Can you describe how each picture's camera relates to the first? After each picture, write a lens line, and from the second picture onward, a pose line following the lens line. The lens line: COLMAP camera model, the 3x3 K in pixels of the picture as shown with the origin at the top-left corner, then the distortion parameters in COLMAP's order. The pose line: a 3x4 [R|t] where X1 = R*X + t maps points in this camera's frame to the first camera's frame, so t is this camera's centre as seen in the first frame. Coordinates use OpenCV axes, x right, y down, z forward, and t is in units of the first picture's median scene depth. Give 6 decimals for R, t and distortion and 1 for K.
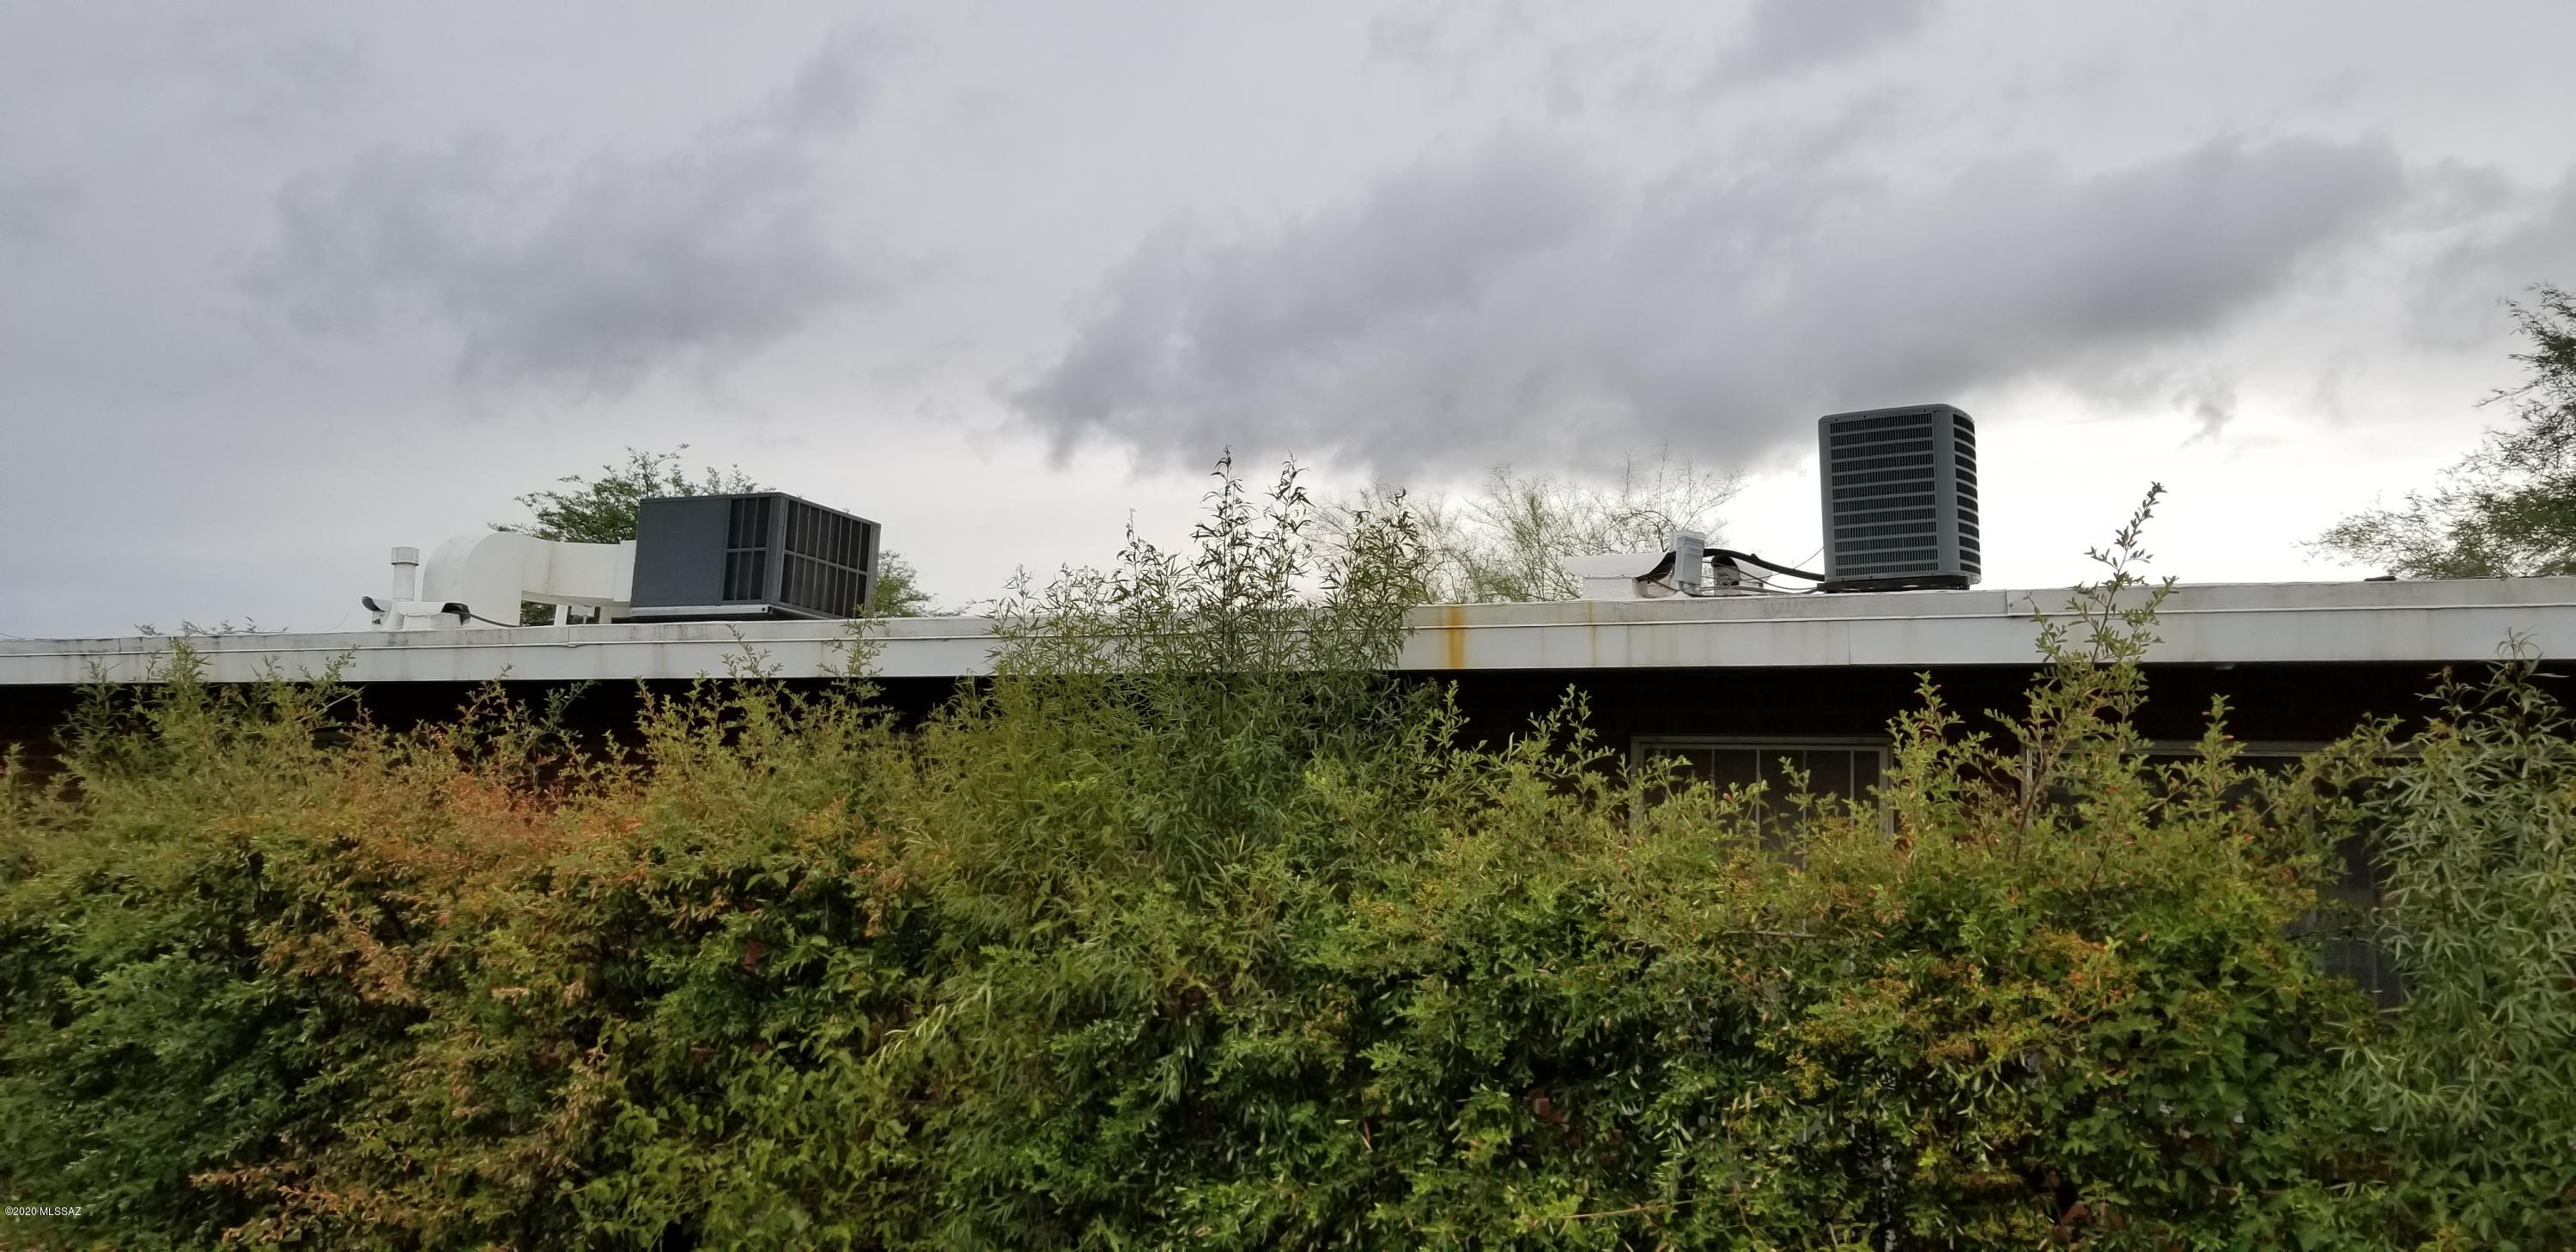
lens RADIAL K [[1913.8, 0, 1306.2], [0, 1913.8, 585.2], [0, 0, 1]] dist [0.049858, -0.100985]
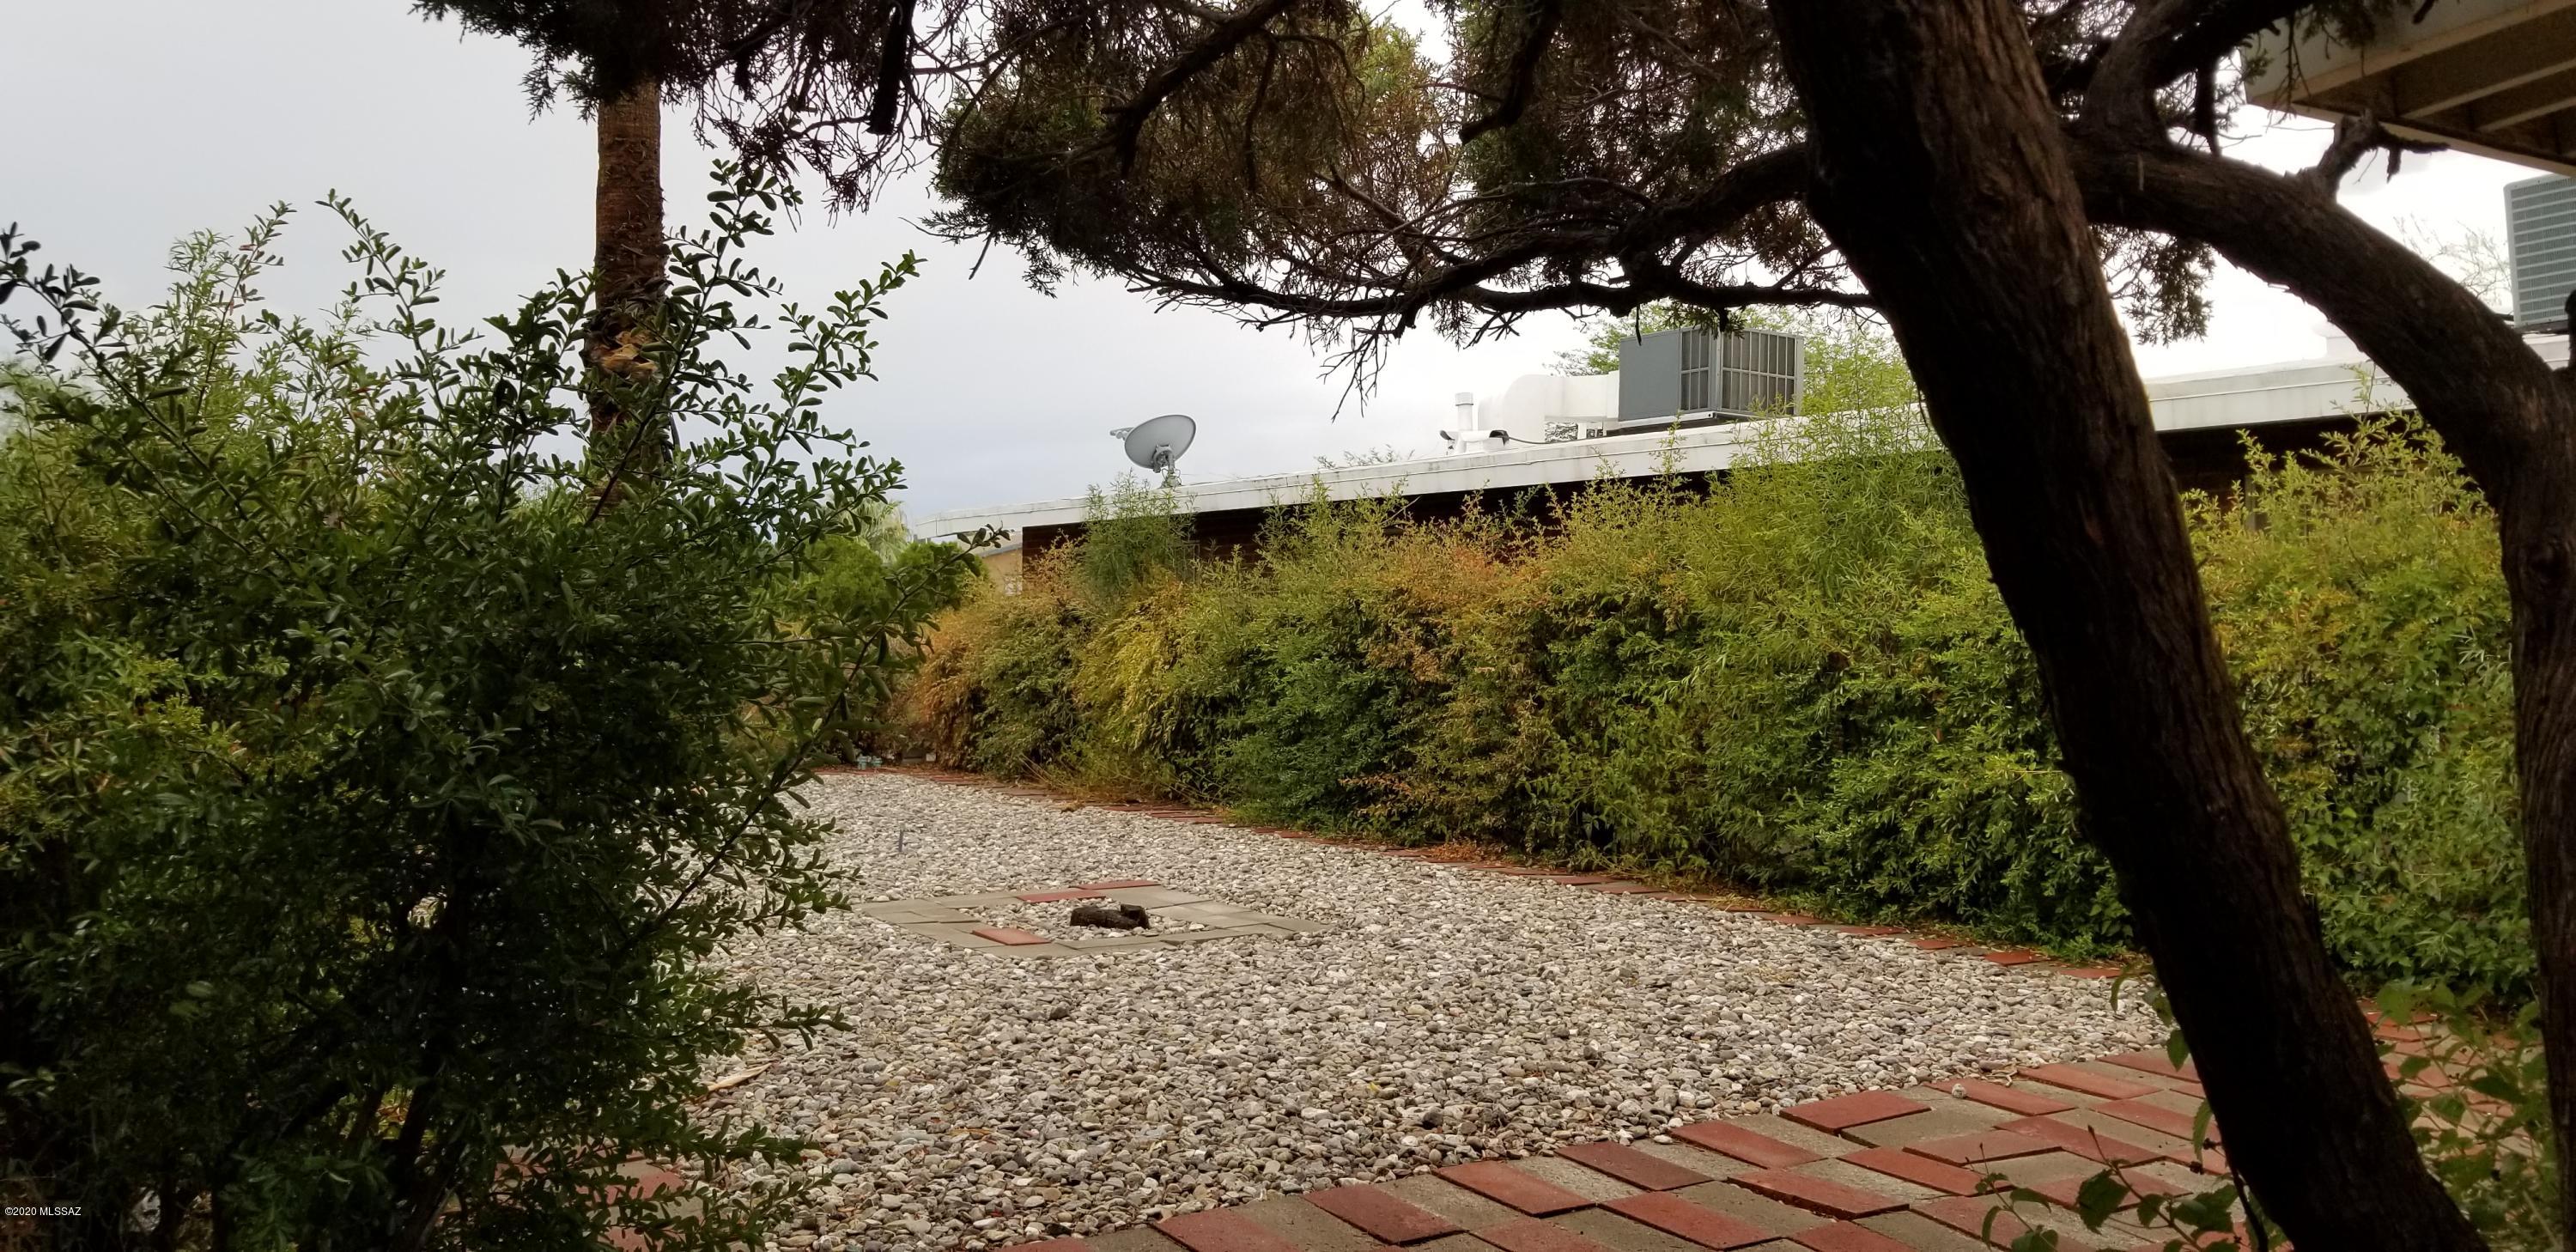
lens RADIAL K [[1907.6, 0, 1299.5], [0, 1907.6, 588.3], [0, 0, 1]] dist [0.098080, -0.167967]
pose [[0.842035, -0.037416, -0.538123, 0.342989], [0.100159, 0.991089, 0.087813, -0.026575], [0.530042, -0.127840, 0.838279, -0.476246]]
